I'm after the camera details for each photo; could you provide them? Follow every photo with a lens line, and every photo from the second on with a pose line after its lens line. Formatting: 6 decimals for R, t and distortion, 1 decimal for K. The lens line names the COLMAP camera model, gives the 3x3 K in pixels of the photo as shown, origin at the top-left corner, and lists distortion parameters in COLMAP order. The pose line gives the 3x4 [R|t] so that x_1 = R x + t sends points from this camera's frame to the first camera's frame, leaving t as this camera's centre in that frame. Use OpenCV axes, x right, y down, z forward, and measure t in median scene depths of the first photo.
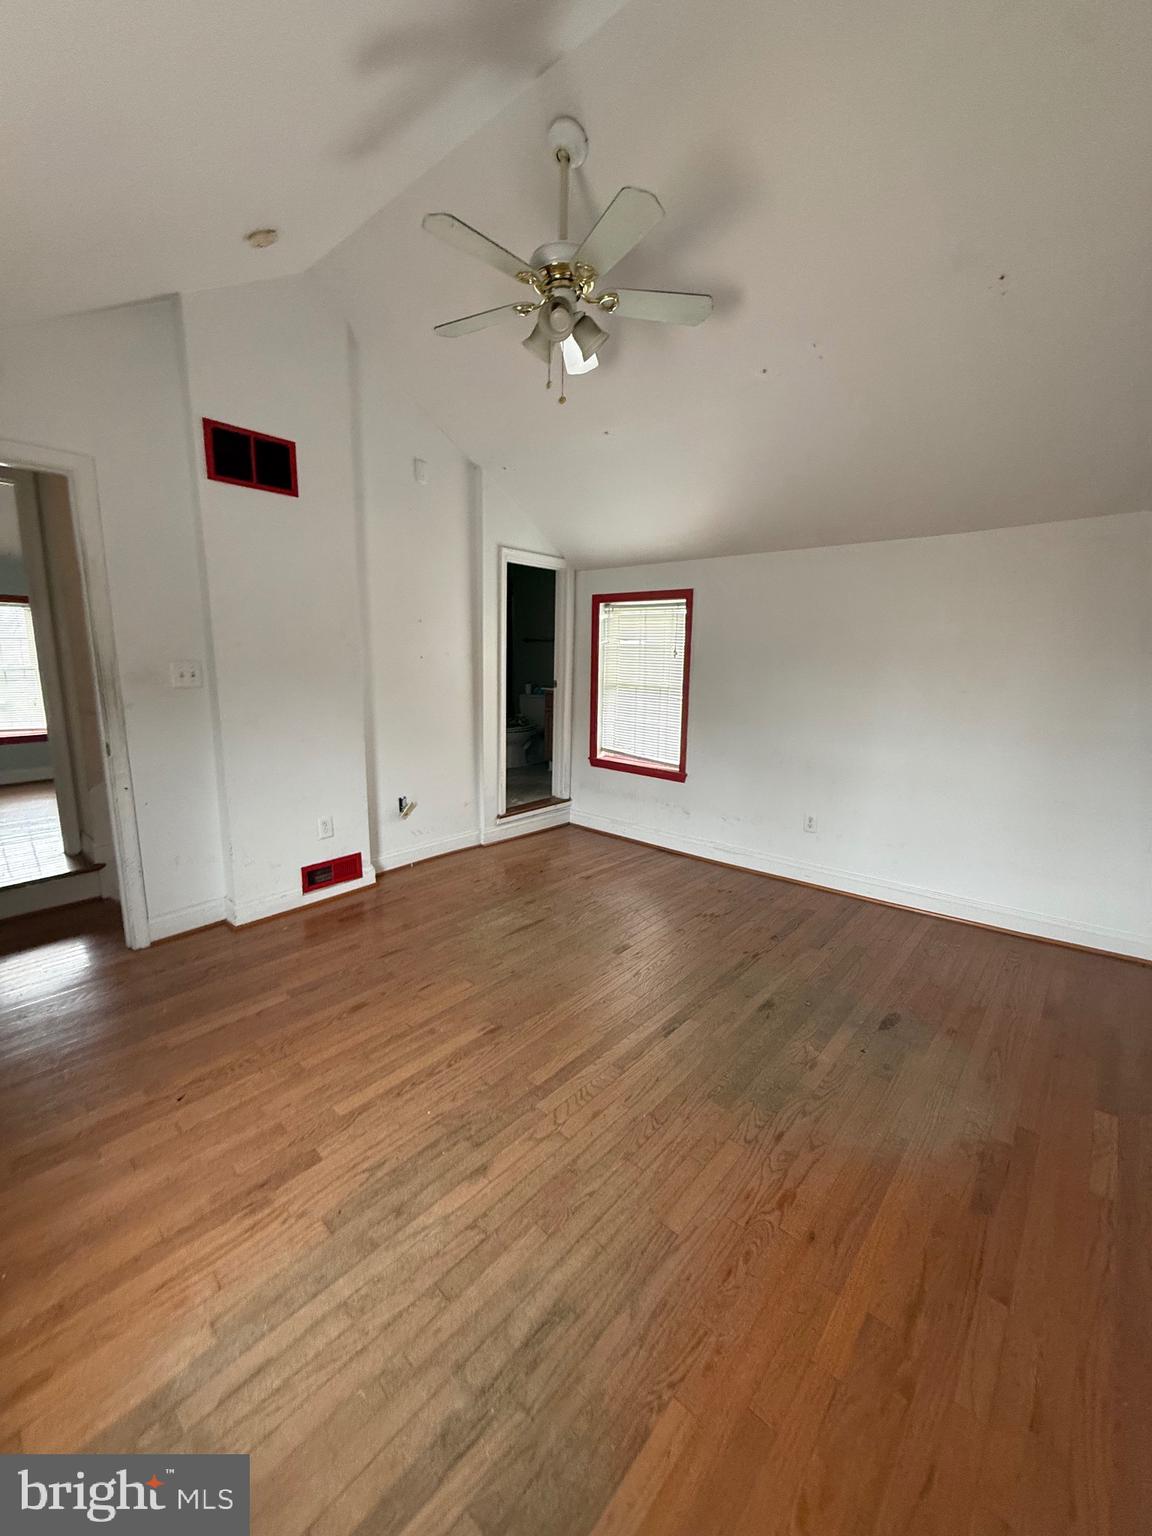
lens RADIAL K [[606.7, 0, 574.1], [0, 606.7, 766.1], [0, 0, 1]] dist [-0.000806, -0.000234]
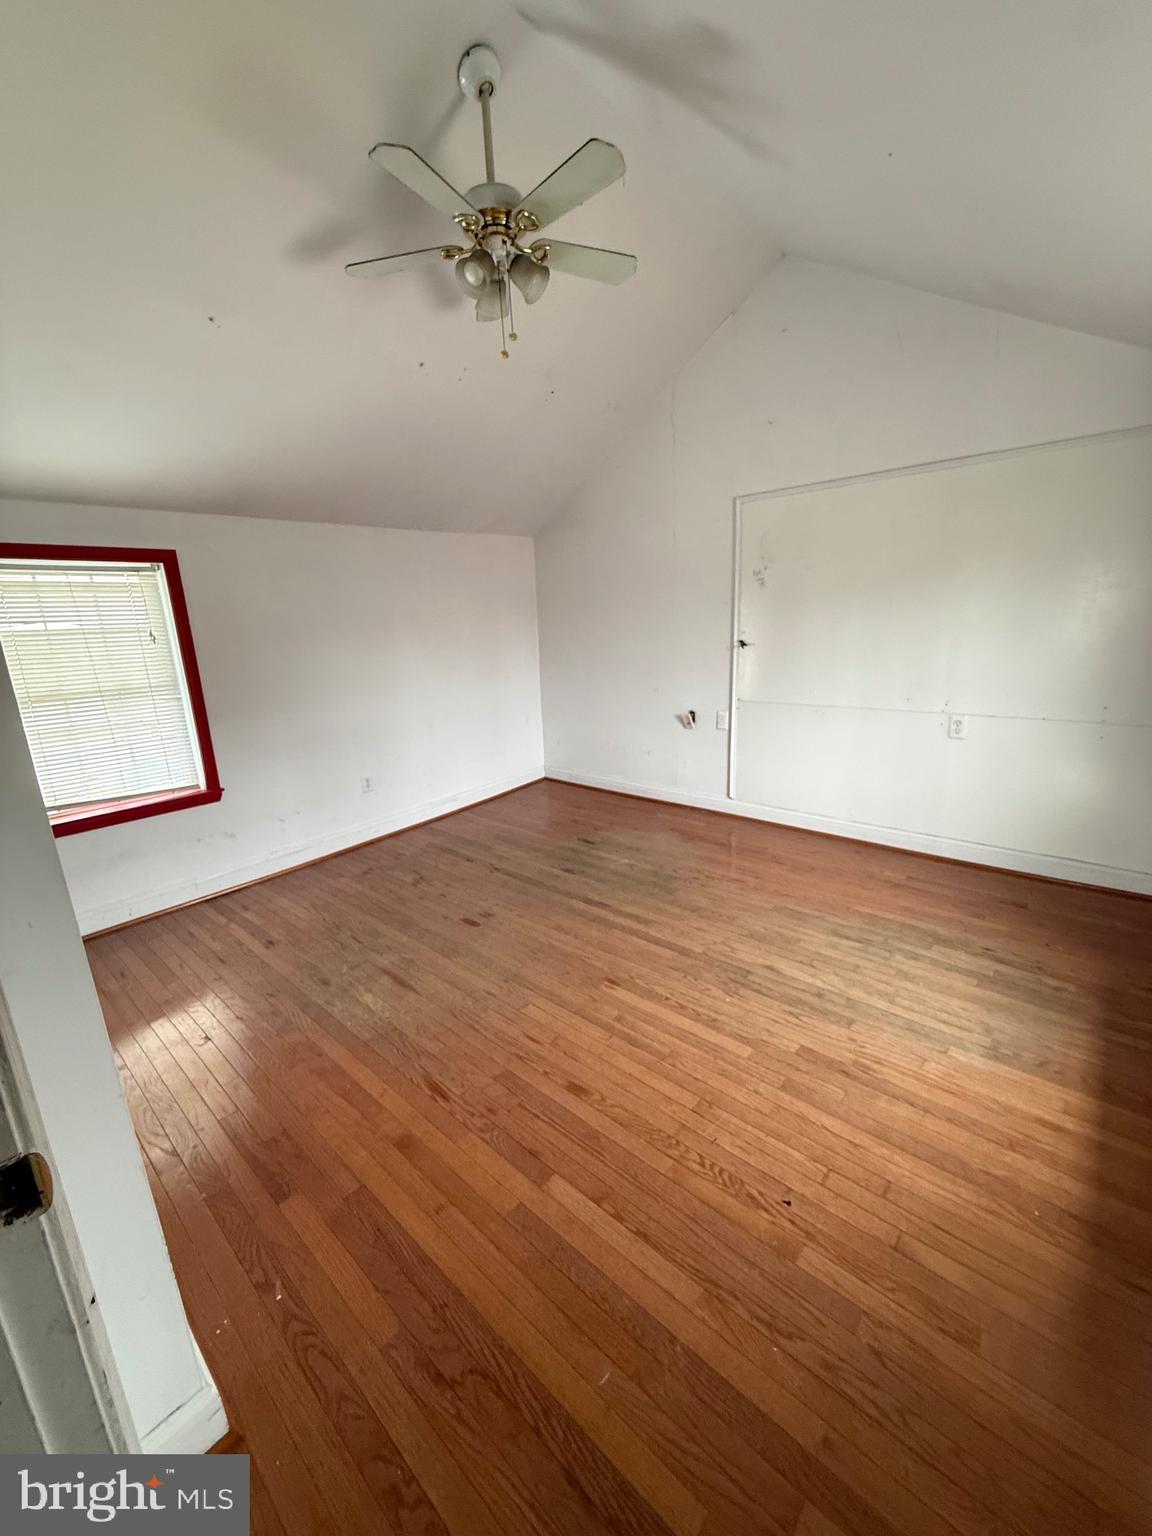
lens RADIAL K [[606.7, 0, 574.1], [0, 606.7, 766.1], [0, 0, 1]] dist [-0.000806, -0.000234]
pose [[0.009575, -0.251625, 0.967777, -1.327642], [0.239110, 0.940321, 0.242121, -0.225404], [-0.970945, 0.229087, 0.069169, 1.151324]]
